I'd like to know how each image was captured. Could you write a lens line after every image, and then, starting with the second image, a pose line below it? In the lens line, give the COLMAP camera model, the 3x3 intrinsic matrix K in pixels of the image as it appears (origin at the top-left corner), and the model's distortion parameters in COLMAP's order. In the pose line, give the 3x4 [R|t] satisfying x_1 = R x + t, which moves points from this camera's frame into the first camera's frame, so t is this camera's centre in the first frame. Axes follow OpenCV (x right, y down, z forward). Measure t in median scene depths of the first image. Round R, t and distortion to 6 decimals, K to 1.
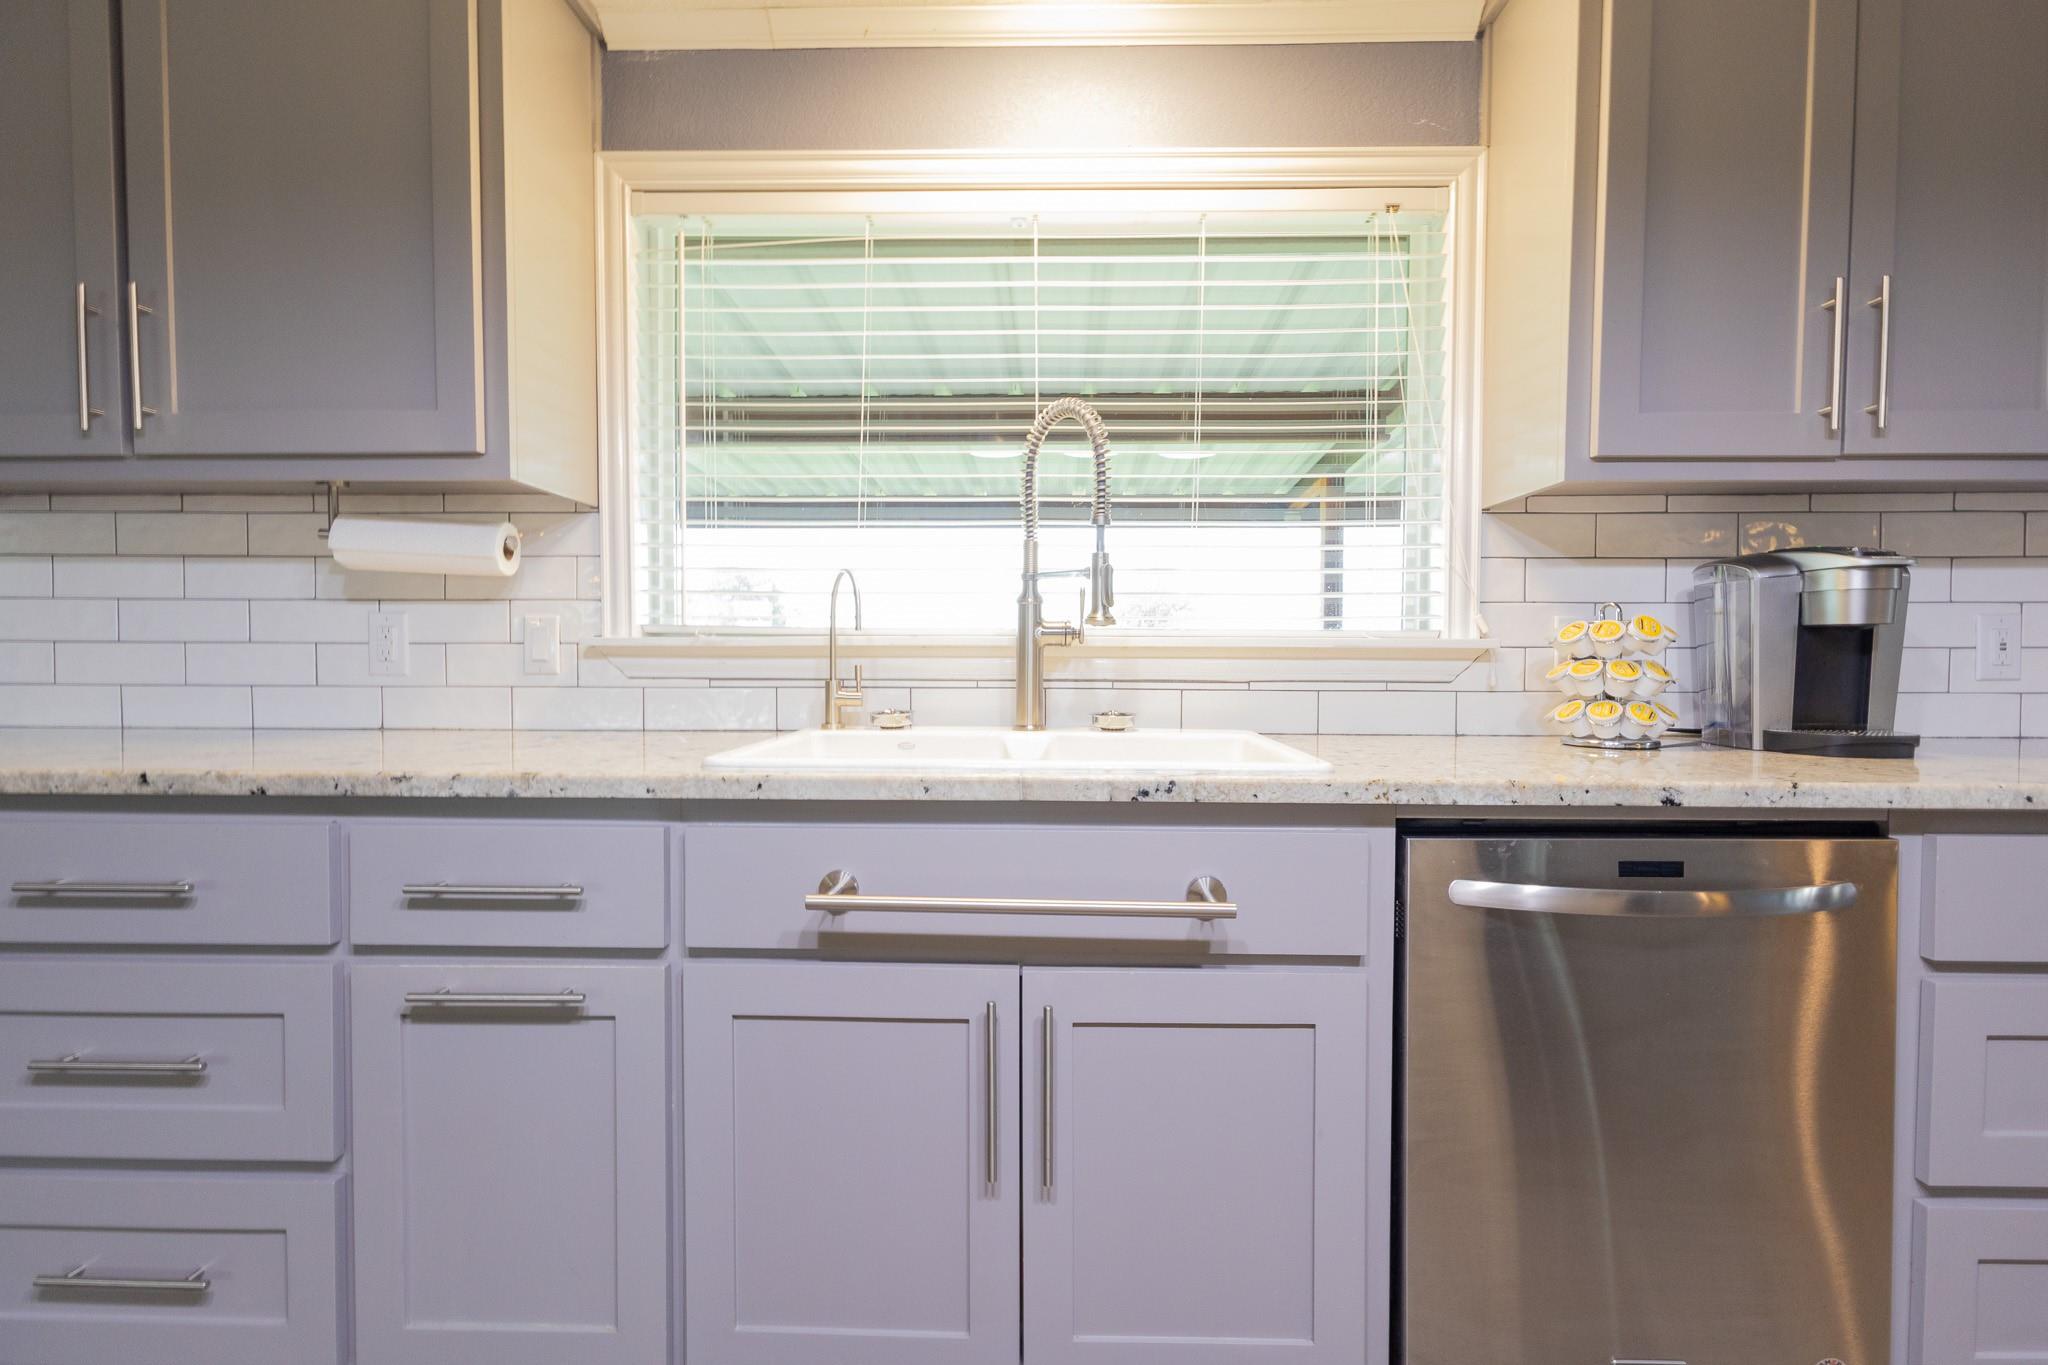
lens RADIAL K [[940.7, 0, 1037.8], [0, 940.7, 679.1], [0, 0, 1]] dist [0.013317, -0.000014]
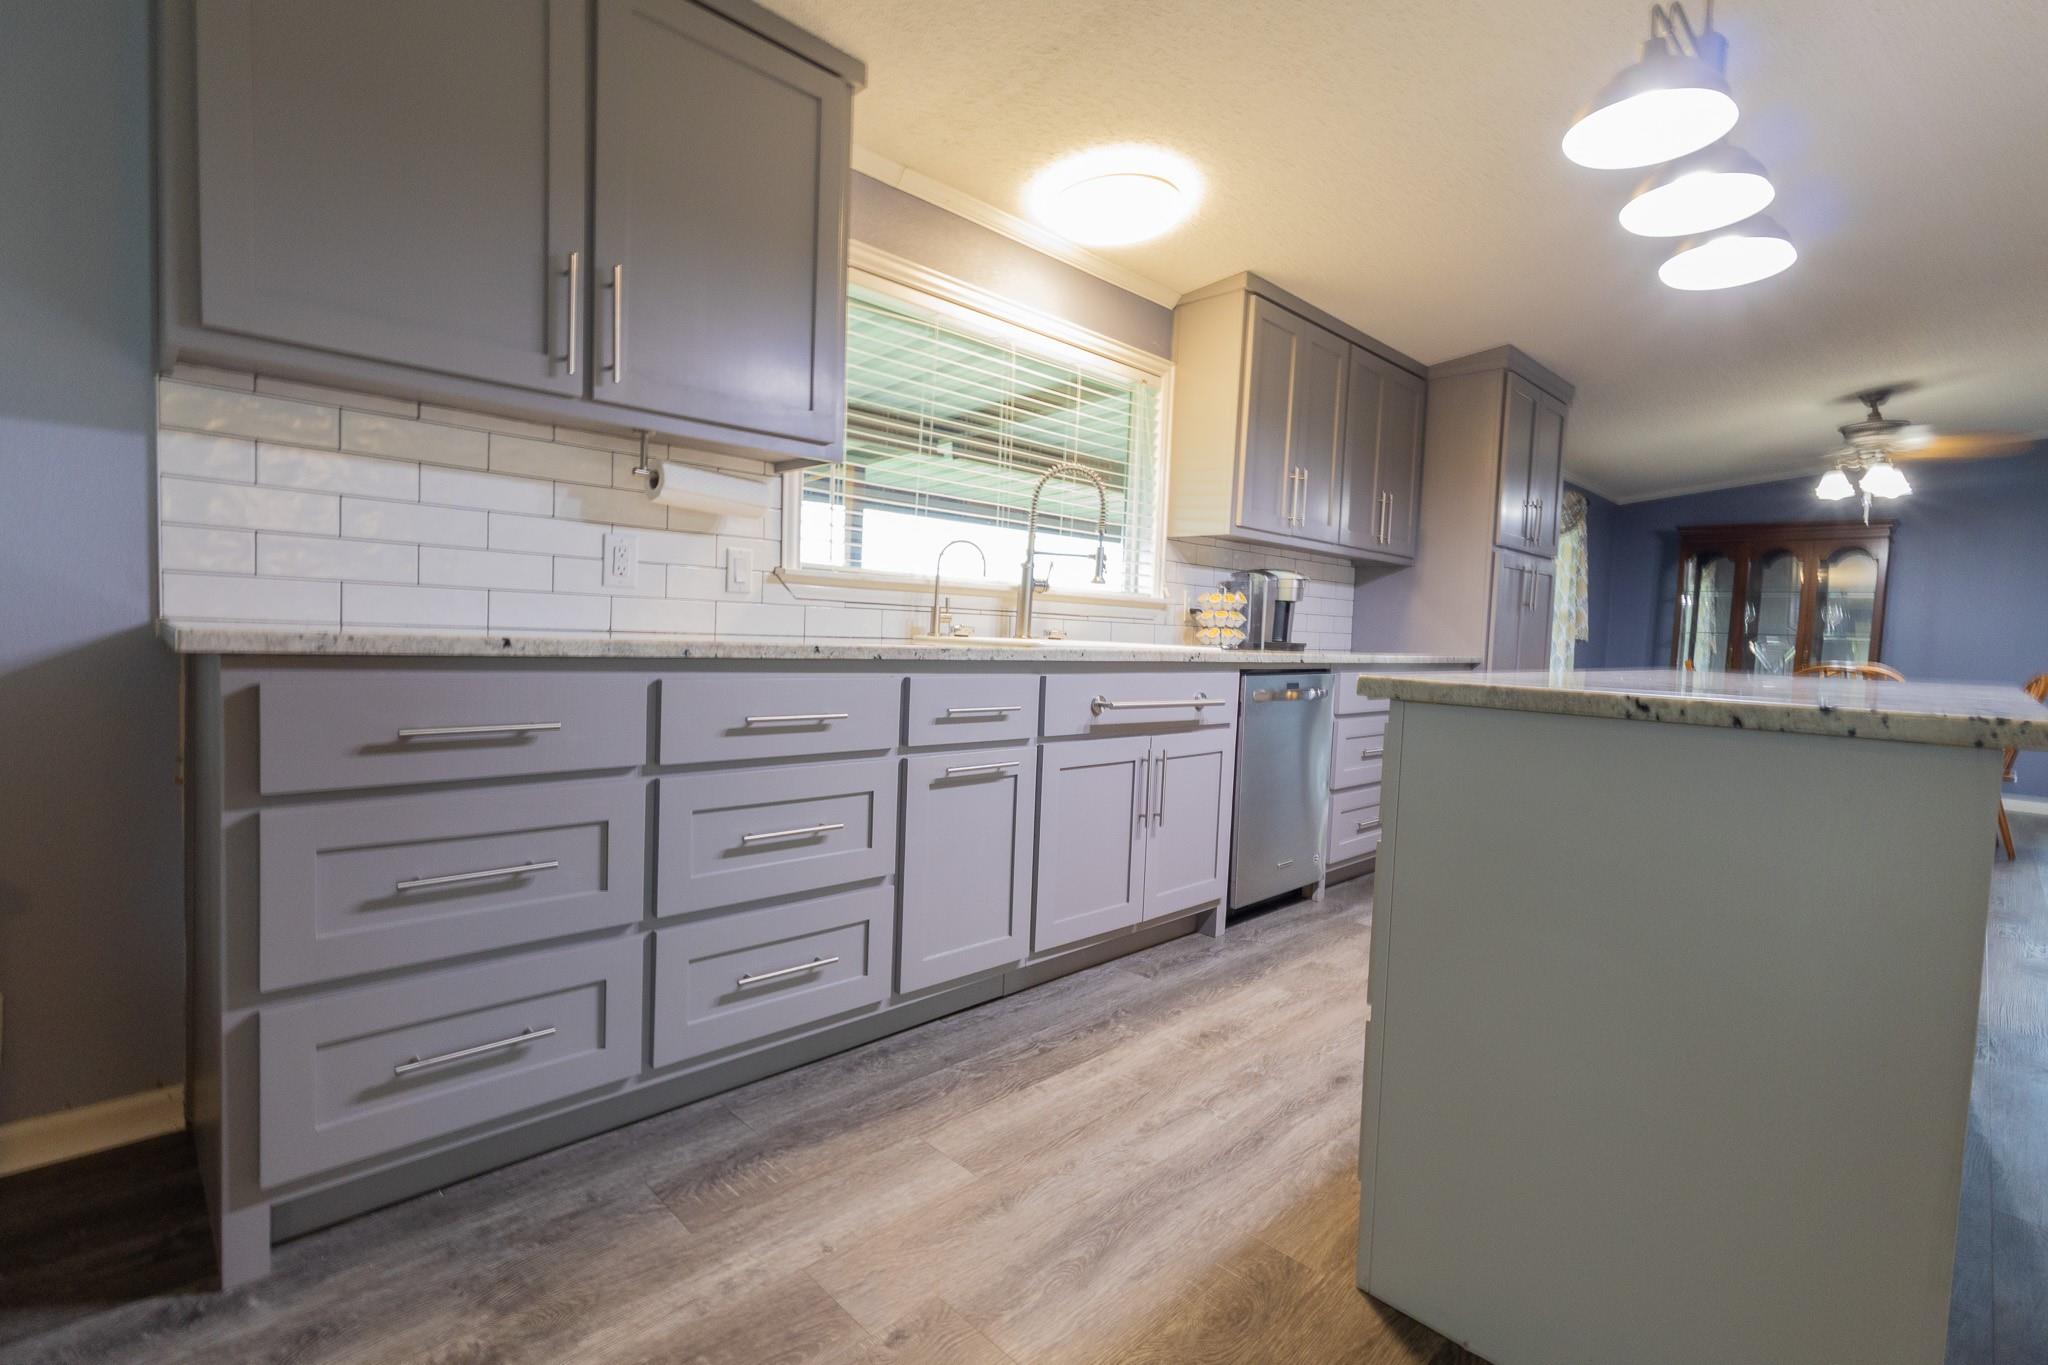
lens RADIAL K [[940.7, 0, 1037.8], [0, 940.7, 679.1], [0, 0, 1]] dist [0.013317, -0.000014]
pose [[0.690738, -0.014895, 0.722952, -1.317106], [-0.018504, 0.999096, 0.038264, 0.063543], [-0.722869, -0.039808, 0.689838, -0.256334]]
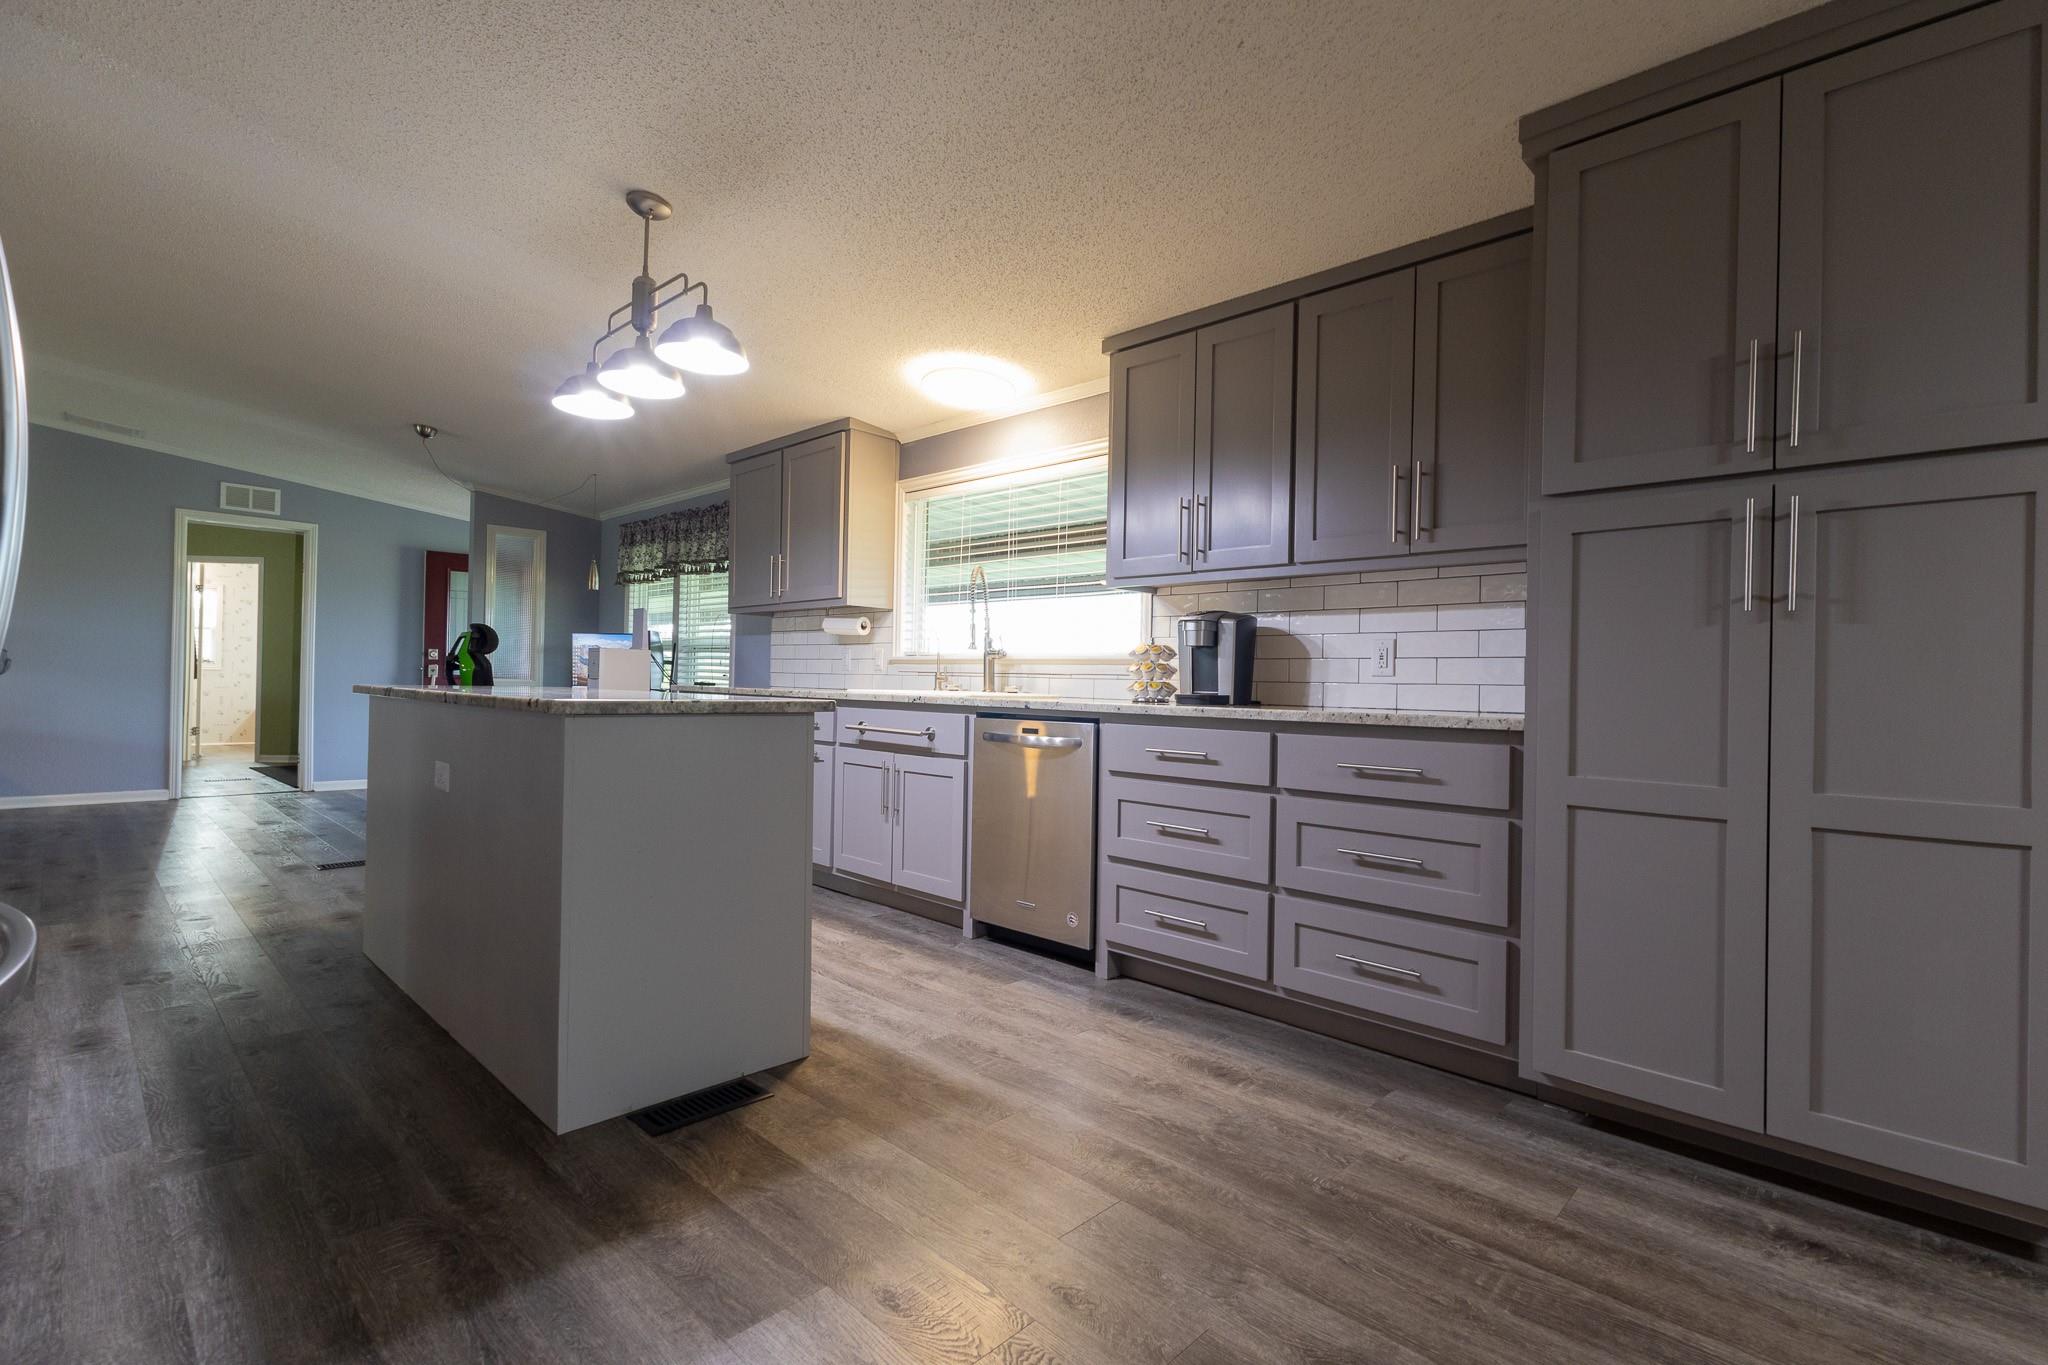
lens RADIAL K [[940.7, 0, 1037.8], [0, 940.7, 679.1], [0, 0, 1]] dist [0.013317, -0.000014]
pose [[0.742567, 0.010591, -0.669688, 1.819815], [-0.038973, 0.998864, -0.027417, 0.085513], [0.668637, 0.046459, 0.742136, -0.795295]]
